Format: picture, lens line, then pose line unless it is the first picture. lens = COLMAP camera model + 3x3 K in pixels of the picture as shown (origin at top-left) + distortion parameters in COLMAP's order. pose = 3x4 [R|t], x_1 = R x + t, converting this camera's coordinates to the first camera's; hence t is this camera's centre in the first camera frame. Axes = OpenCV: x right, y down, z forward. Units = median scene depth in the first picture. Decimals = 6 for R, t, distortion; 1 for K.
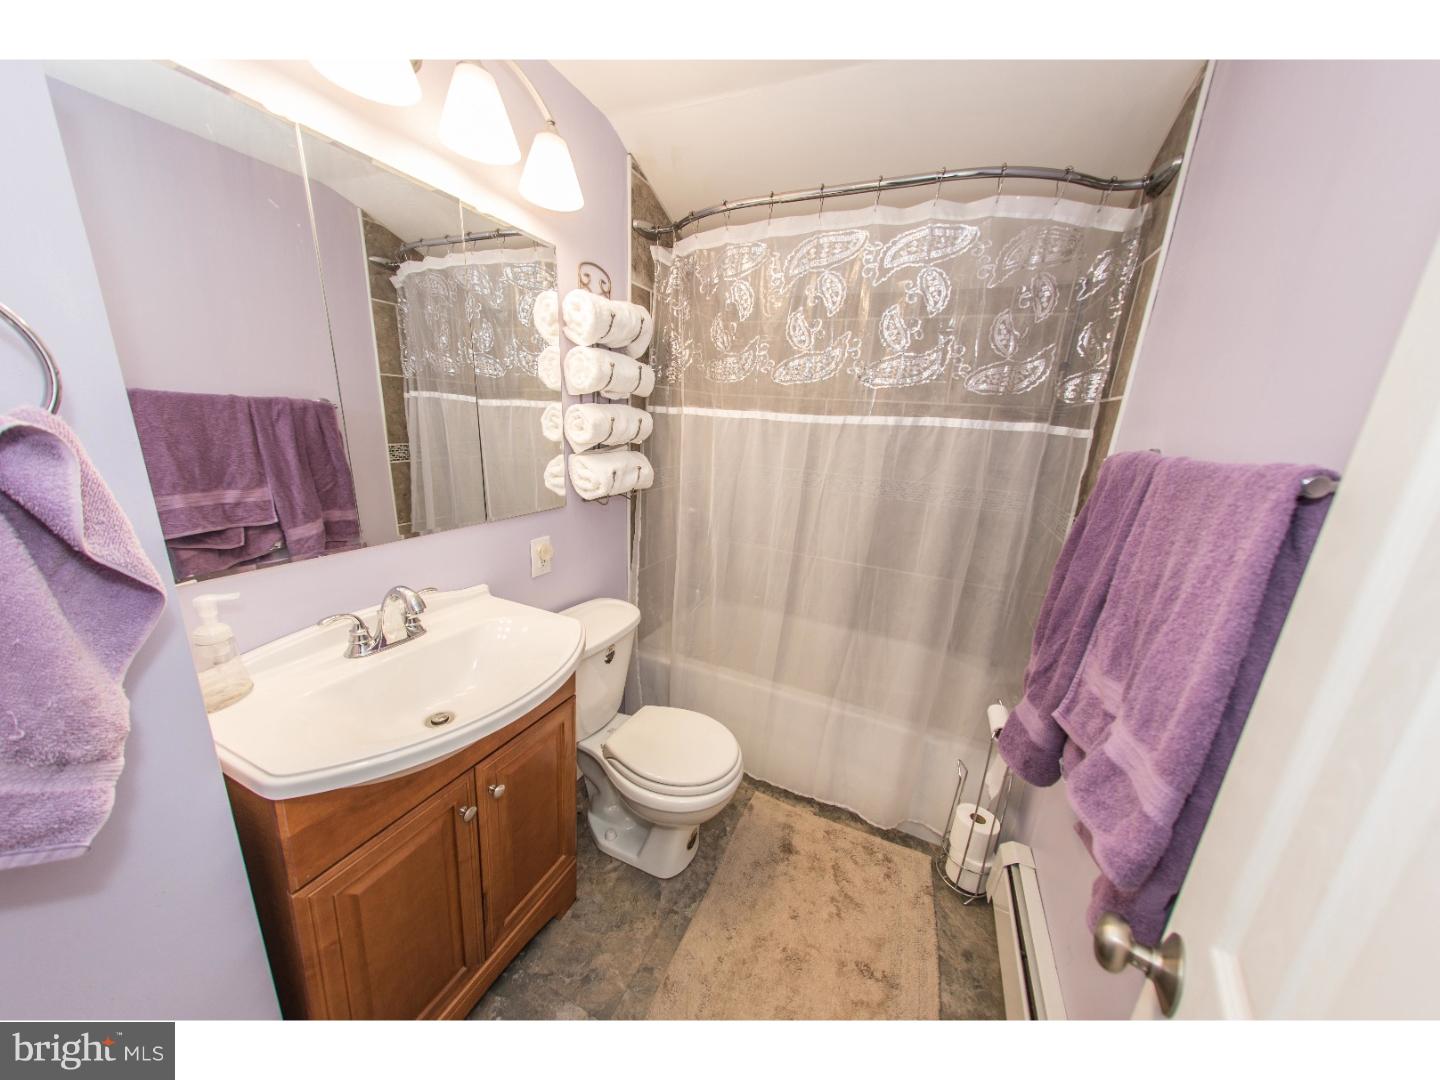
lens RADIAL K [[475.8, 0, 723.6], [0, 475.8, 535.3], [0, 0, 1]] dist [0.005069, -0.000519]
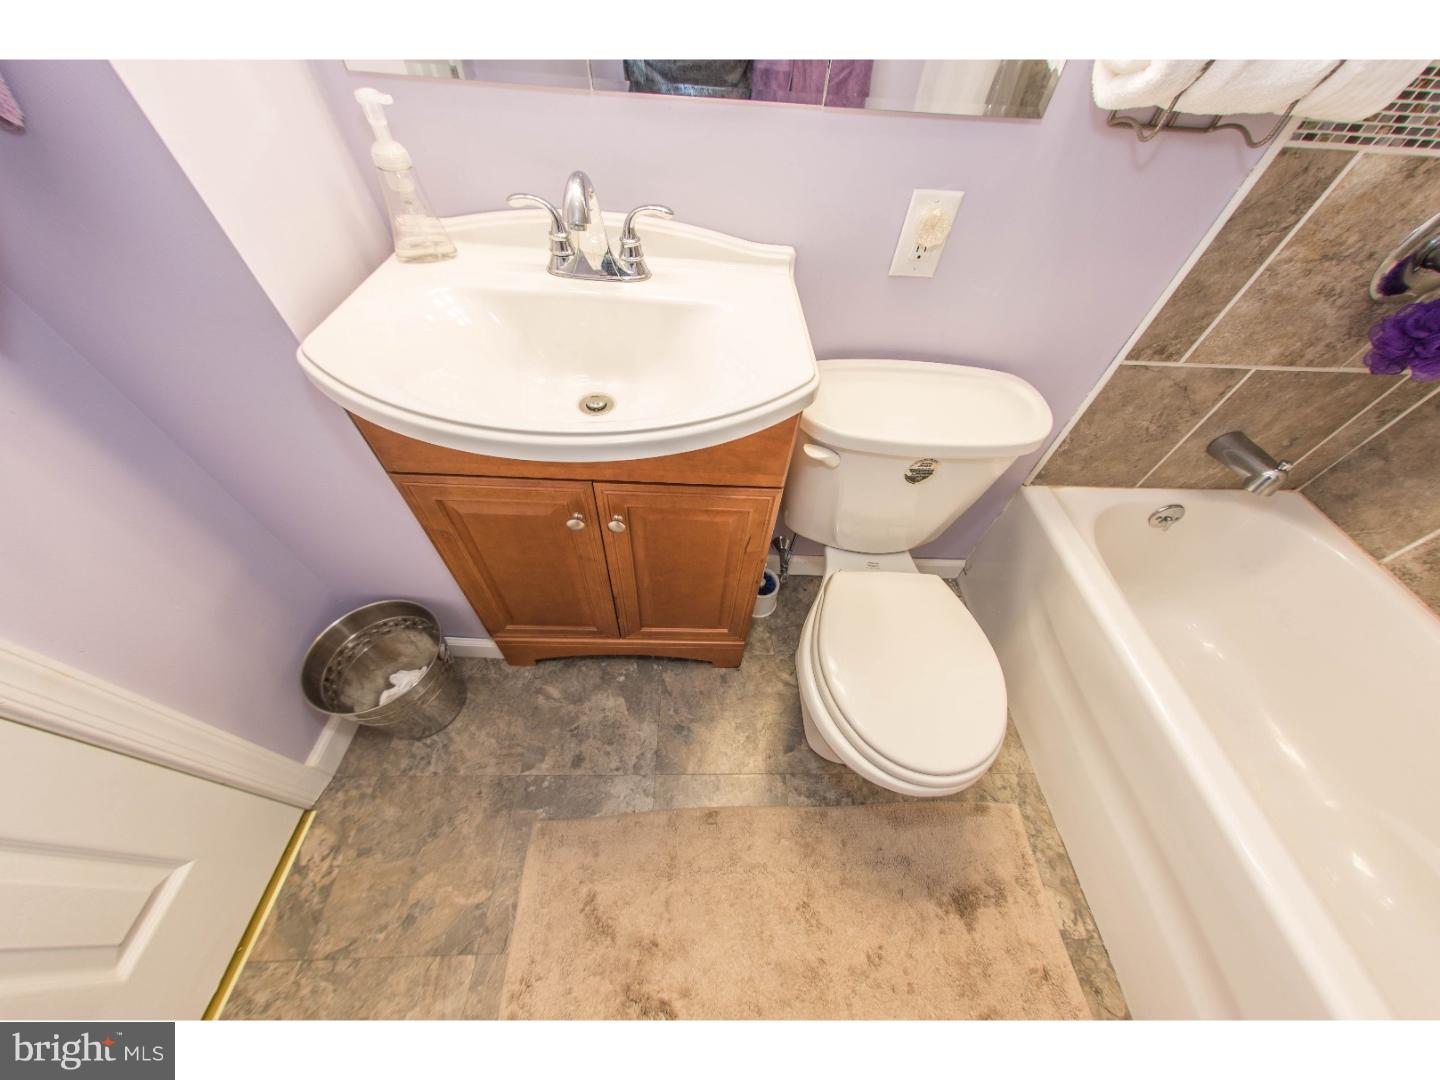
lens RADIAL K [[475.8, 0, 718.3], [0, 475.8, 541.4], [0, 0, 1]] dist [0.005069, -0.000519]
pose [[0.425575, 0.674393, -0.603391, 0.059949], [-0.256524, 0.729342, 0.634237, 0.013560], [0.867803, -0.115131, 0.483388, 0.521336]]
